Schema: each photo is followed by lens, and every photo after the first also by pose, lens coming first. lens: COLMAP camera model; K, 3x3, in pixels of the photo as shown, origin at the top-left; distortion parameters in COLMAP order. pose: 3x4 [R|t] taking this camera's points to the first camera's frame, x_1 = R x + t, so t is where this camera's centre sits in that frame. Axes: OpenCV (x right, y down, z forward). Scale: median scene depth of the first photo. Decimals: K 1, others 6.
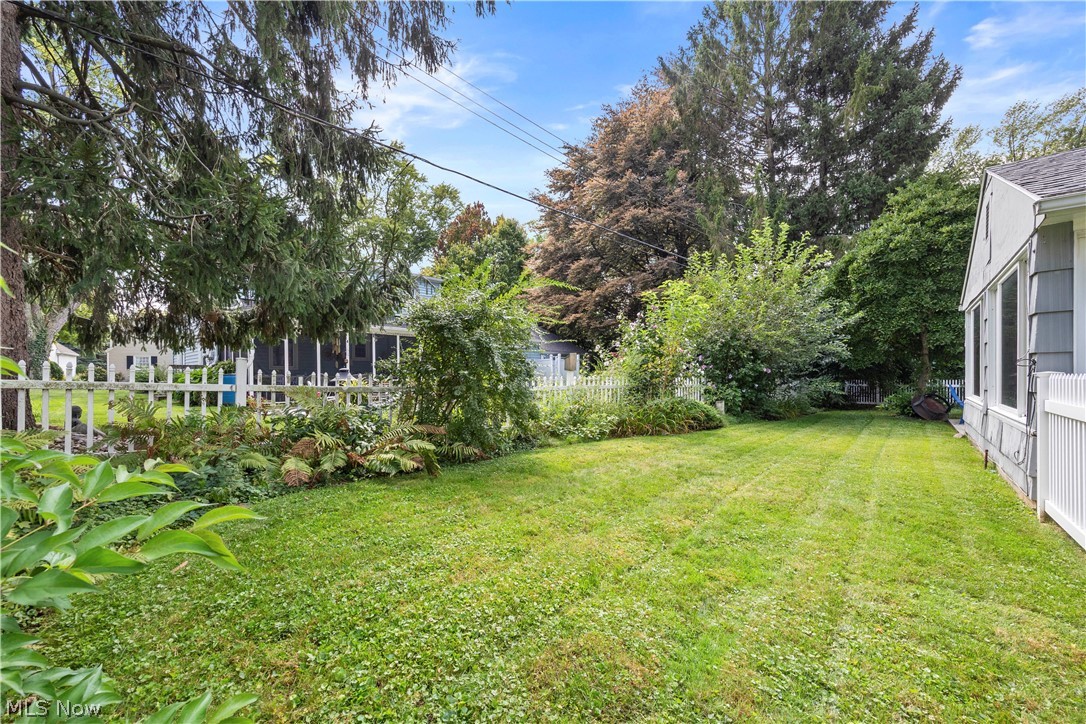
lens RADIAL K [[444.0, 0, 543.3], [0, 444.0, 381.3], [0, 0, 1]] dist [0.000089, 0.000097]
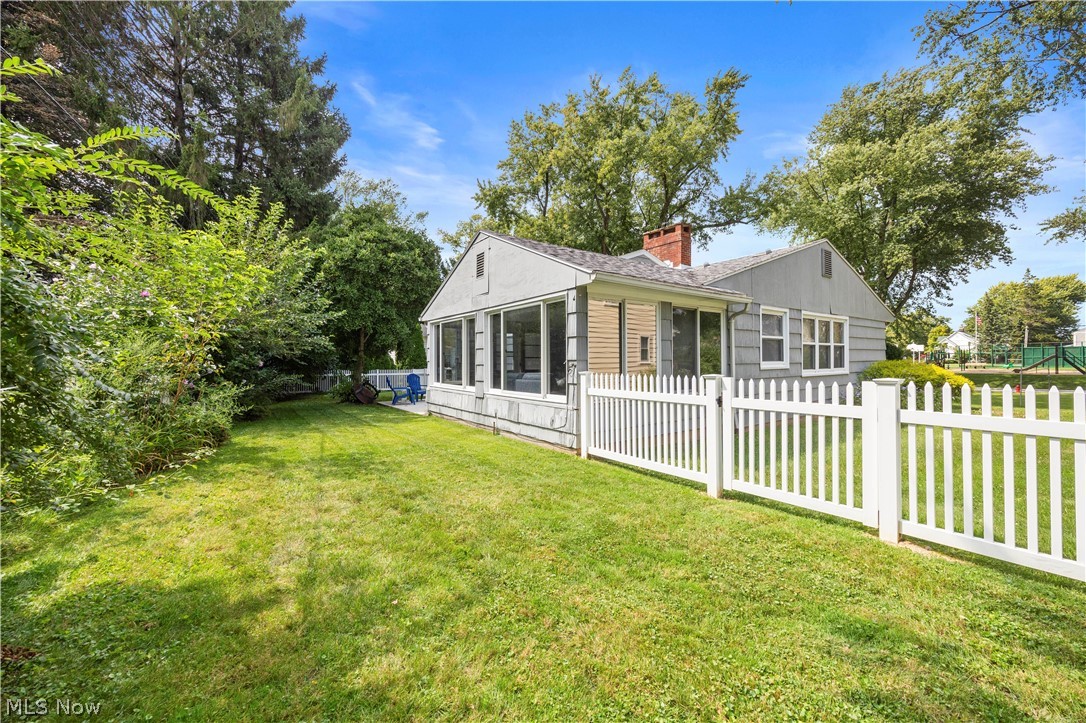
lens RADIAL K [[418.9, 0, 543.0], [0, 418.9, 361.5], [0, 0, 1]] dist [-0.002248, -0.000065]
pose [[0.228087, 0.006232, 0.973621, -0.164141], [0.009981, 0.999912, -0.008738, -0.016581], [-0.973590, 0.011711, 0.228004, 0.273895]]
